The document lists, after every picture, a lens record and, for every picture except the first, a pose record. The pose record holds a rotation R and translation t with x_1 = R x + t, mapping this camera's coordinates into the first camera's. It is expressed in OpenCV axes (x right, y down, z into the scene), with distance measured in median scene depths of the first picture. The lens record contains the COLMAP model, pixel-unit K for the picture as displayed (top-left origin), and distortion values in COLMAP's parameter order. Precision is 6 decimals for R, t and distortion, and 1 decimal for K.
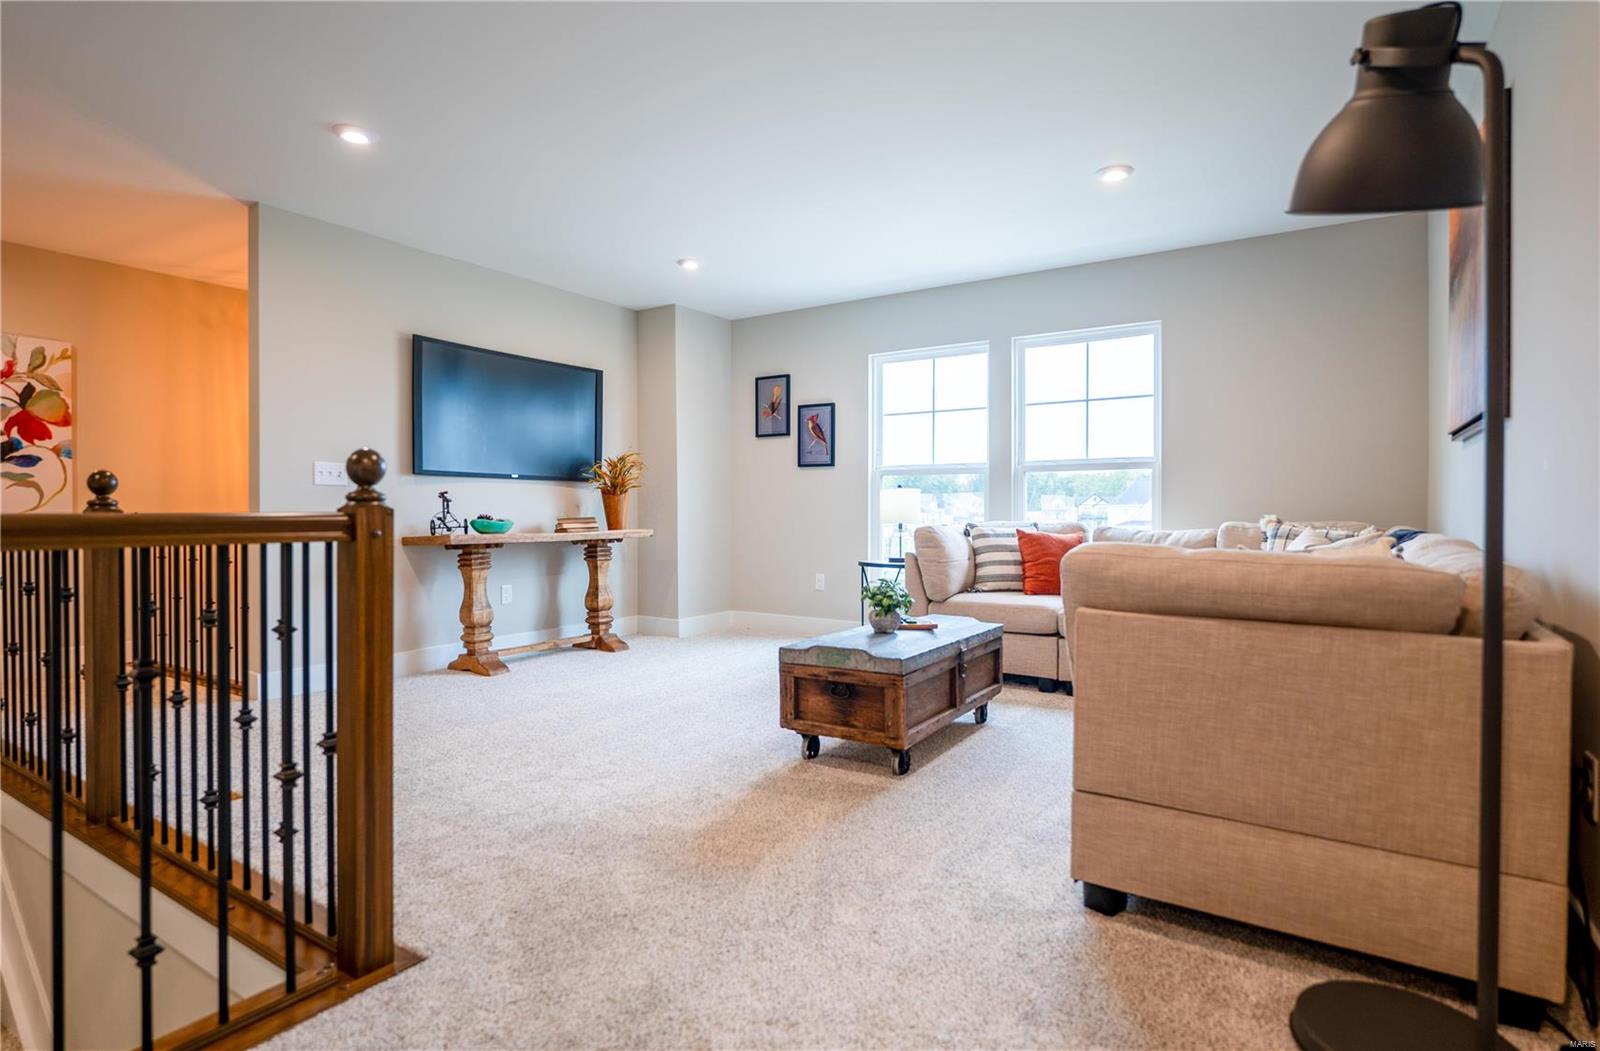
lens RADIAL K [[816.8, 0, 798.9], [0, 816.8, 521.8], [0, 0, 1]] dist [-0.004988, -0.000131]
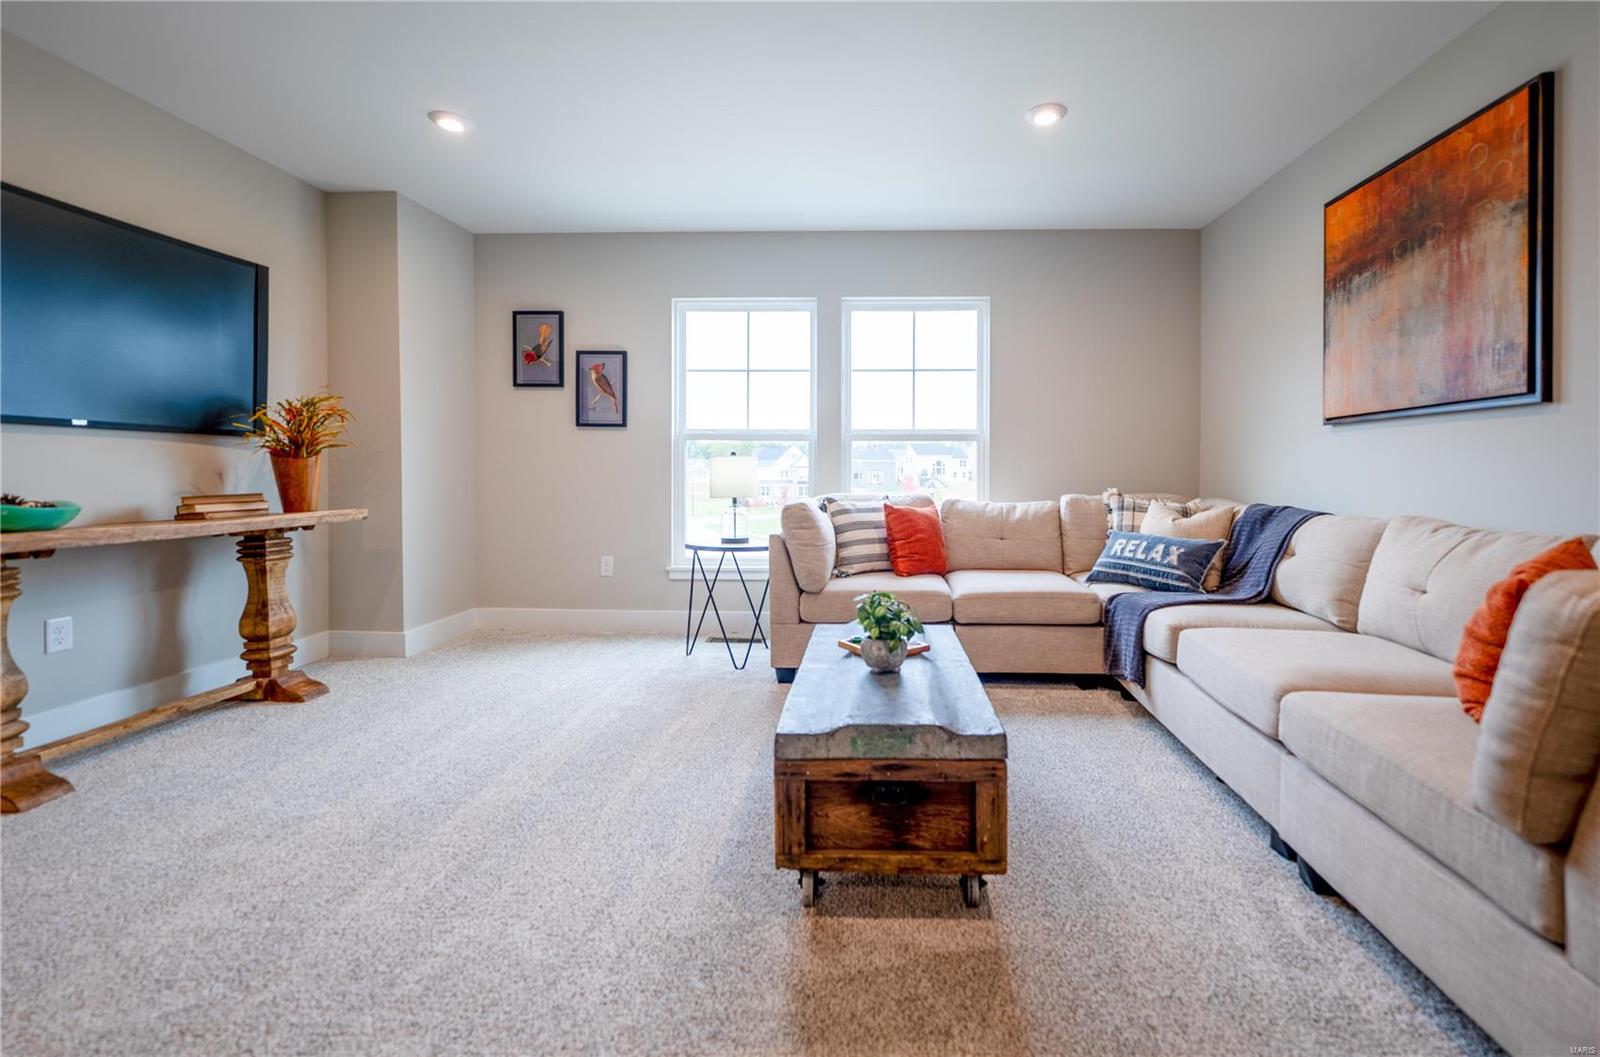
lens RADIAL K [[661.2, 0, 833.8], [0, 661.2, 482.3], [0, 0, 1]] dist [0.001987, -0.001470]
pose [[0.857260, -0.004603, 0.514863, -0.137015], [0.001792, 0.999981, 0.005957, -0.016753], [-0.514881, -0.004184, 0.857252, 0.341941]]
